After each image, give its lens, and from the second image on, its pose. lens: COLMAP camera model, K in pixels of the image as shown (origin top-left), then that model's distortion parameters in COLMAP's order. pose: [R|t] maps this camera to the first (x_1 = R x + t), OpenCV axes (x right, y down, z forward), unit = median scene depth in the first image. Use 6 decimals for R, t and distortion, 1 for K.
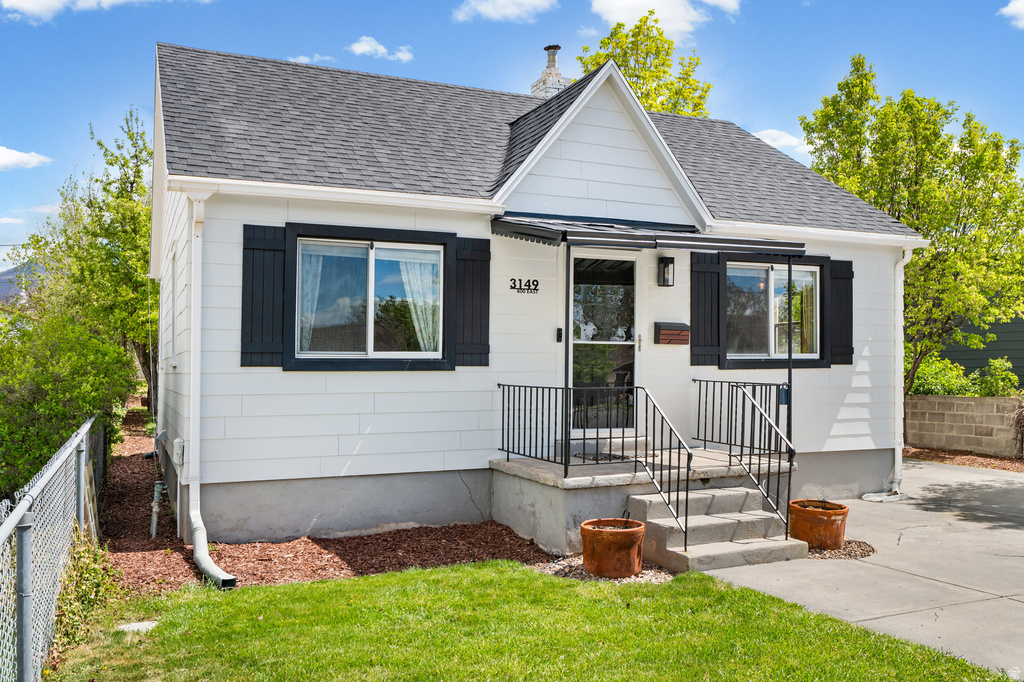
lens RADIAL K [[848.9, 0, 510.2], [0, 848.9, 362.2], [0, 0, 1]] dist [-0.000377, 0.001955]
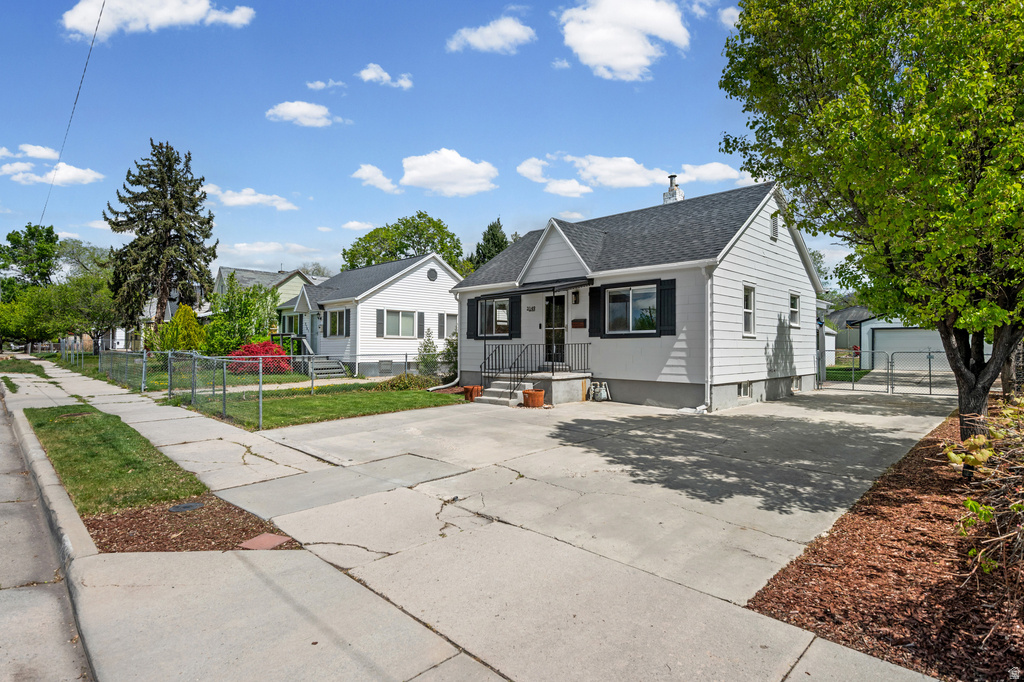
lens RADIAL K [[550.1, 0, 509.3], [0, 550.1, 347.9], [0, 0, 1]] dist [-0.004689, -0.001236]
pose [[0.349120, 0.001989, -0.937076, 1.587386], [-0.001598, 0.999998, 0.001527, 0.032269], [0.937077, 0.000964, 0.349123, 0.290893]]
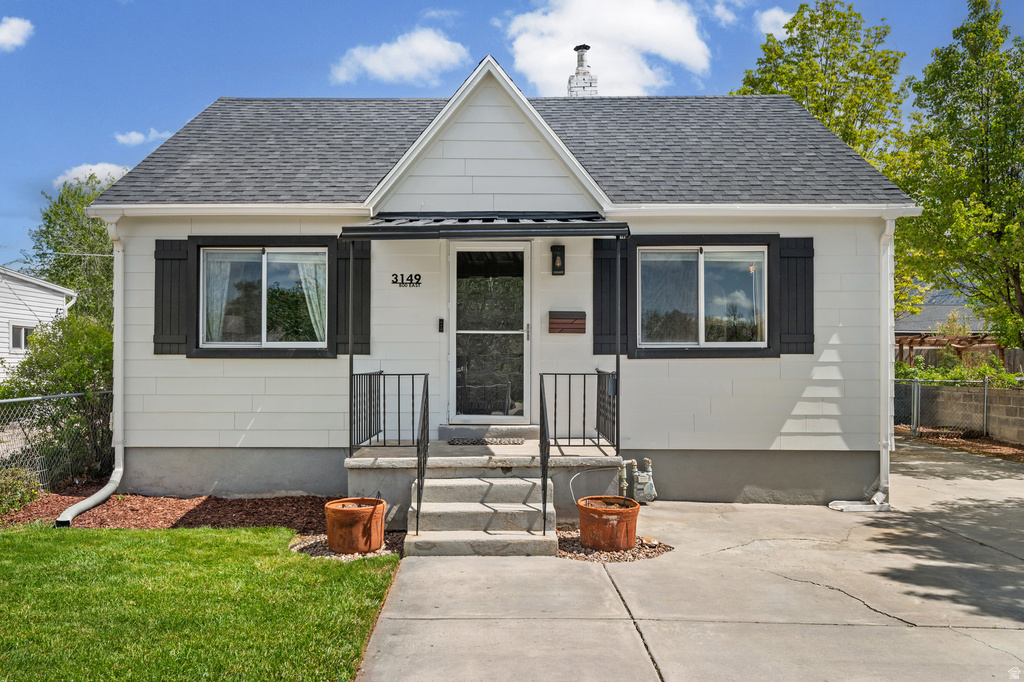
lens RADIAL K [[768.1, 0, 504.5], [0, 768.1, 364.6], [0, 0, 1]] dist [0.005340, 0.012479]
pose [[0.910383, 0.004675, -0.413741, 0.505751], [-0.000613, 0.999950, 0.009951, 0.006795], [0.413767, -0.008805, 0.910340, 0.153980]]
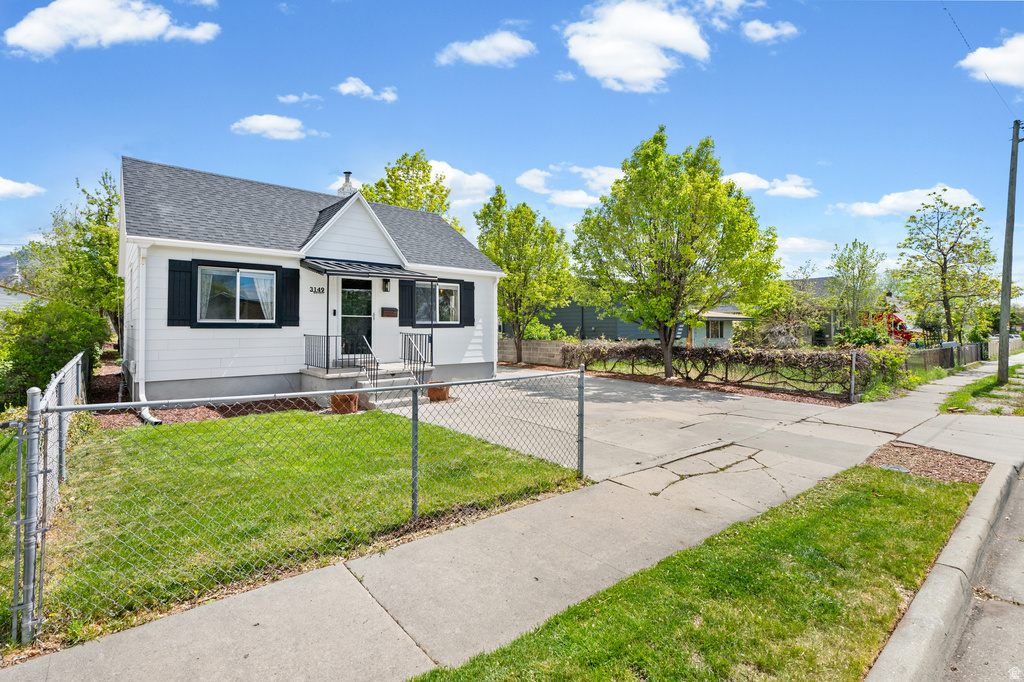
lens RADIAL K [[465.4, 0, 499.3], [0, 465.4, 328.9], [0, 0, 1]] dist [-0.000540, -0.002986]
pose [[0.960528, 0.002501, 0.278173, 0.128598], [-0.005530, 0.999934, 0.010104, -0.003719], [-0.278129, -0.011243, 0.960478, -0.285454]]
